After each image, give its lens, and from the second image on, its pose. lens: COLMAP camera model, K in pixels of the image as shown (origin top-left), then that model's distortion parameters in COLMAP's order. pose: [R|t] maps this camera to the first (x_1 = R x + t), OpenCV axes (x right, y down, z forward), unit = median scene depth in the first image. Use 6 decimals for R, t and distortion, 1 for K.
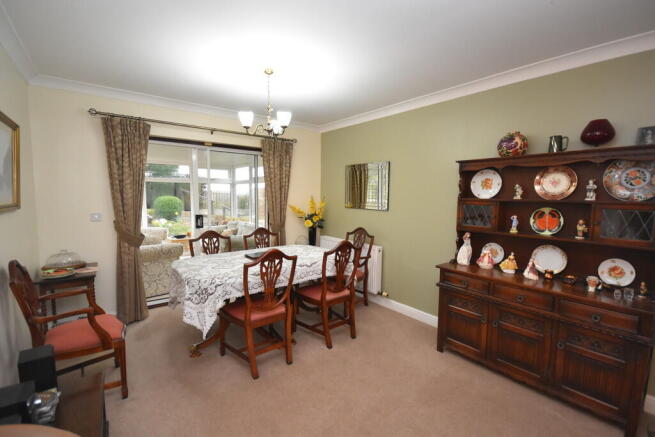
lens RADIAL K [[294.1, 0, 324.6], [0, 294.1, 220.9], [0, 0, 1]] dist [0.024470, -0.000003]
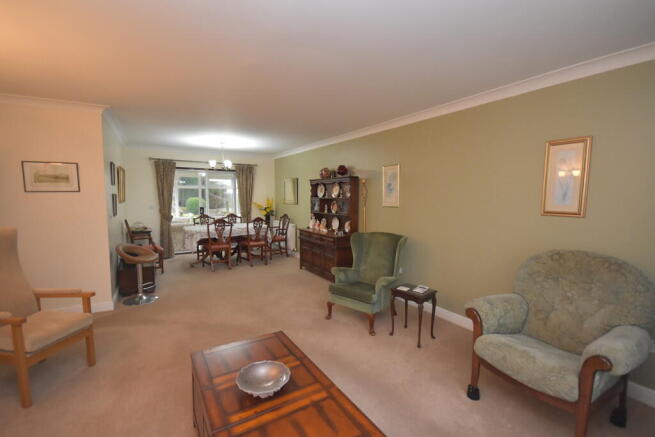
lens RADIAL K [[288.5, 0, 327.5], [0, 288.5, 218.5], [0, 0, 1]] dist [-0.001172, -0.000073]
pose [[0.995872, 0.000677, -0.090769, 0.665522], [-0.001476, 0.999961, -0.008740, 0.081427], [0.090760, 0.008837, 0.995834, -0.922405]]
